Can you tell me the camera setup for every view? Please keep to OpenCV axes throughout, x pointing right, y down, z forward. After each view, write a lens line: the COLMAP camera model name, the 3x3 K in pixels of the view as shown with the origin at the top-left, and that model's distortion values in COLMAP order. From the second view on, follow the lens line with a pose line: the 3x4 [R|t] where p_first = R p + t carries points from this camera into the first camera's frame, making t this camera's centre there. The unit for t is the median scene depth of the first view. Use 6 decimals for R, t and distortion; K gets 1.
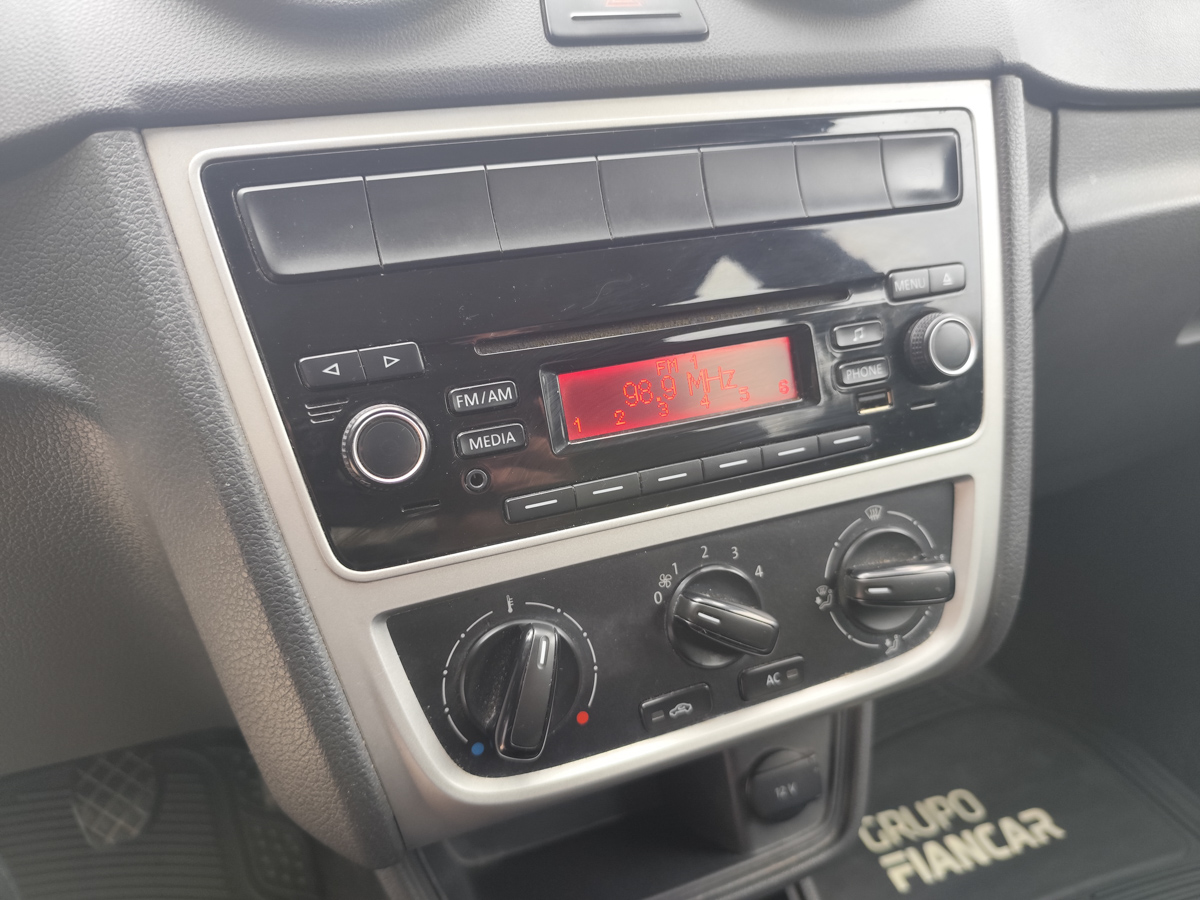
lens RADIAL K [[816.7, 0, 600.6], [0, 816.7, 453.4], [0, 0, 1]] dist [-0.025441, -0.000310]
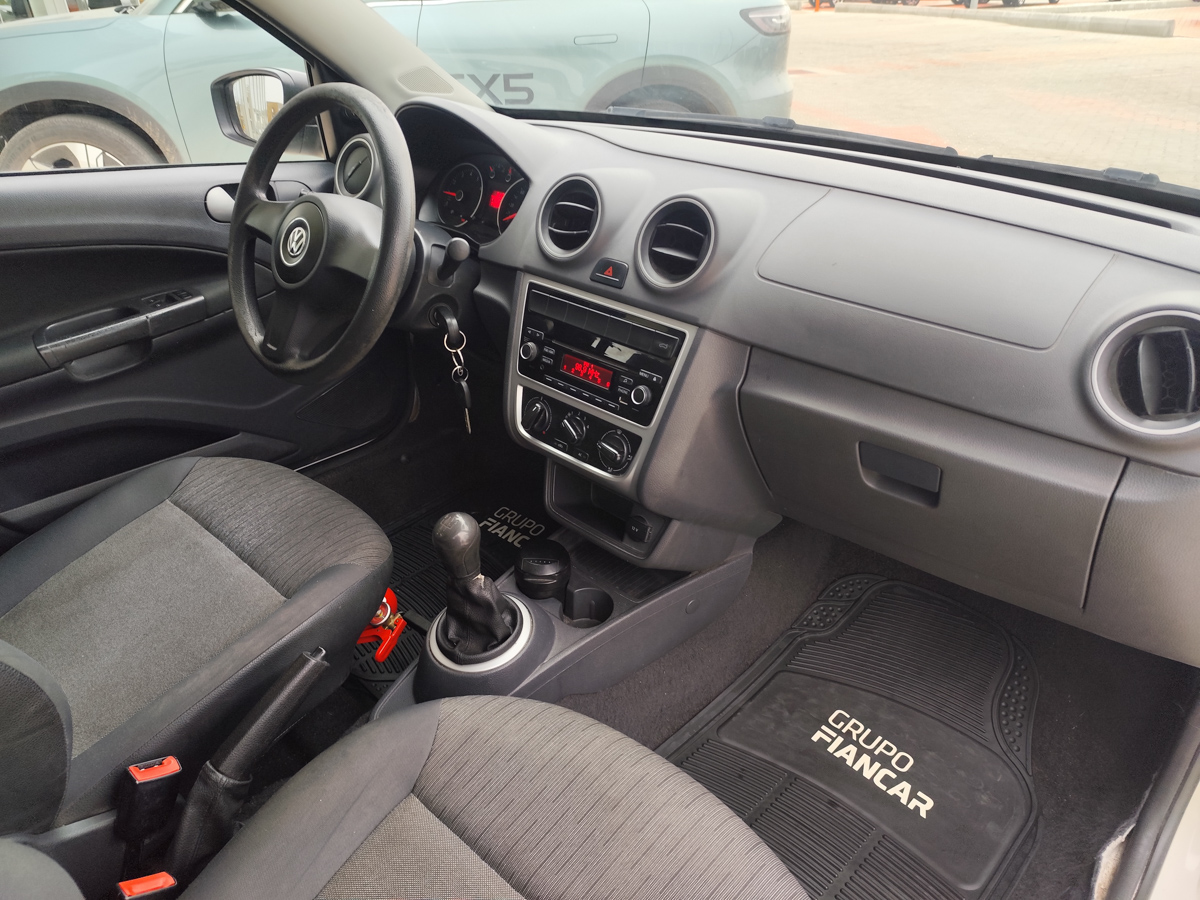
lens RADIAL K [[816.7, 0, 600.2], [0, 816.7, 449.7], [0, 0, 1]] dist [-0.025441, -0.000310]
pose [[0.450126, 0.496272, -0.742361, 1.087430], [-0.370856, 0.860152, 0.350150, -0.388652], [0.812313, 0.117697, 0.571222, -0.376259]]
